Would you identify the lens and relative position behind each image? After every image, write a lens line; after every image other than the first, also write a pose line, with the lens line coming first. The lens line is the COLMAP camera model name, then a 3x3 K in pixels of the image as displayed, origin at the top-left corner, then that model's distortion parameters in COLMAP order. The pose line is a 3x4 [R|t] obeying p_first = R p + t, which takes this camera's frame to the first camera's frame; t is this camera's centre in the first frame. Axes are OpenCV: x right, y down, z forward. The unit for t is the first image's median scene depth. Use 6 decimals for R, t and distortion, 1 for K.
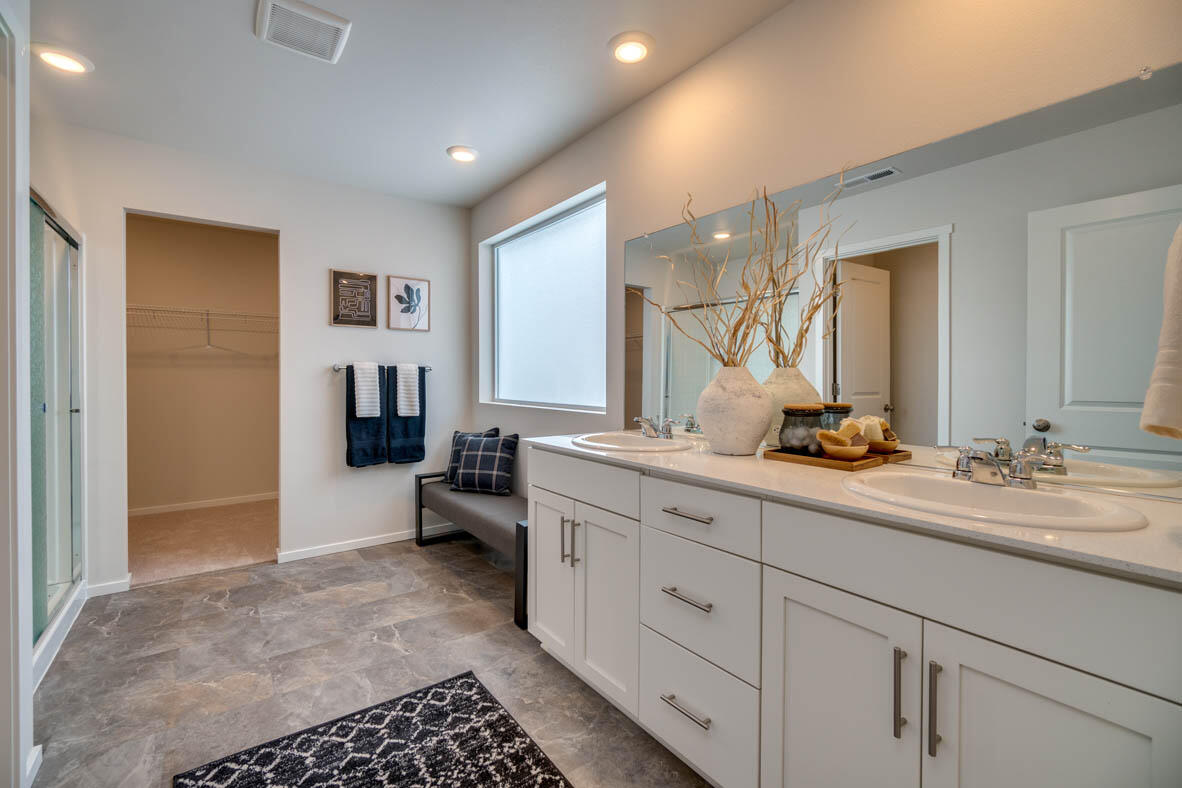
lens RADIAL K [[504.2, 0, 579.0], [0, 504.2, 383.3], [0, 0, 1]] dist [-0.000429, 0.001214]
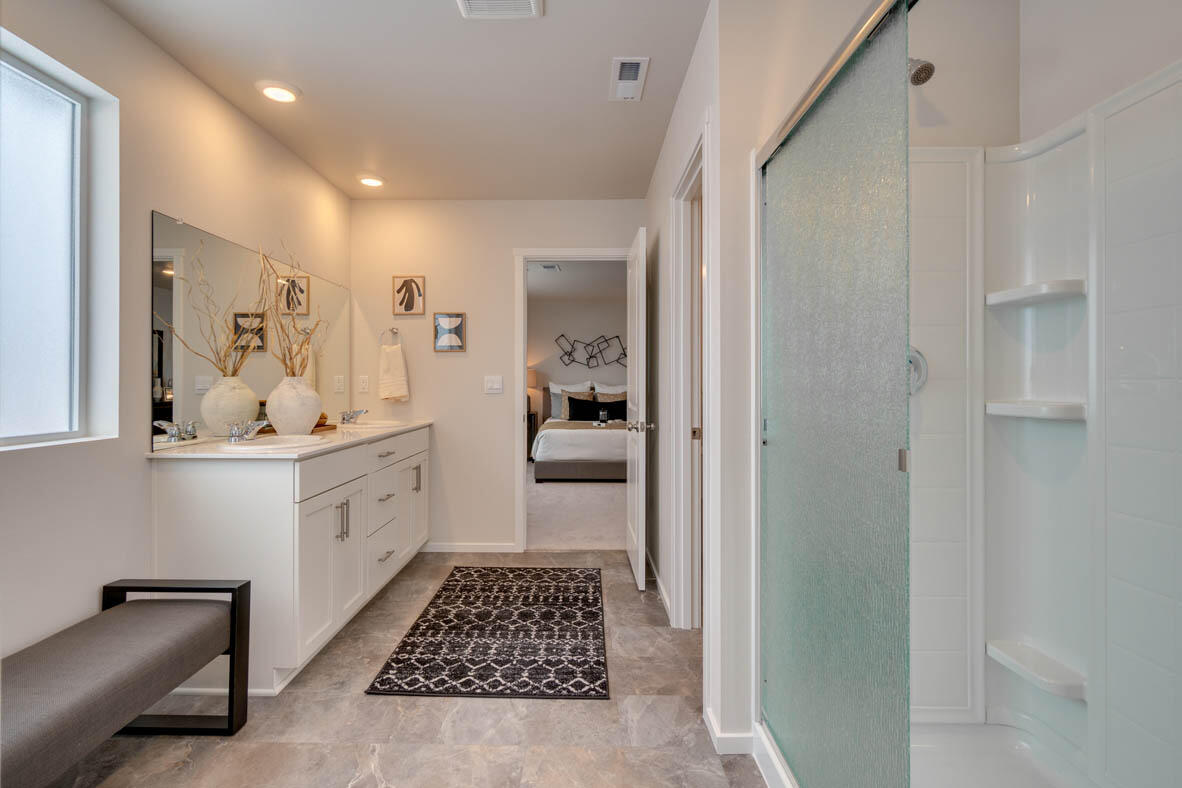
lens RADIAL K [[622.6, 0, 591.0], [0, 622.6, 394.0], [0, 0, 1]] dist [-0.000078, 0.000457]
pose [[-0.812464, -0.012357, 0.582881, -1.427001], [0.002752, 0.999683, 0.025028, -0.021423], [-0.583005, 0.021938, -0.812172, 1.951239]]
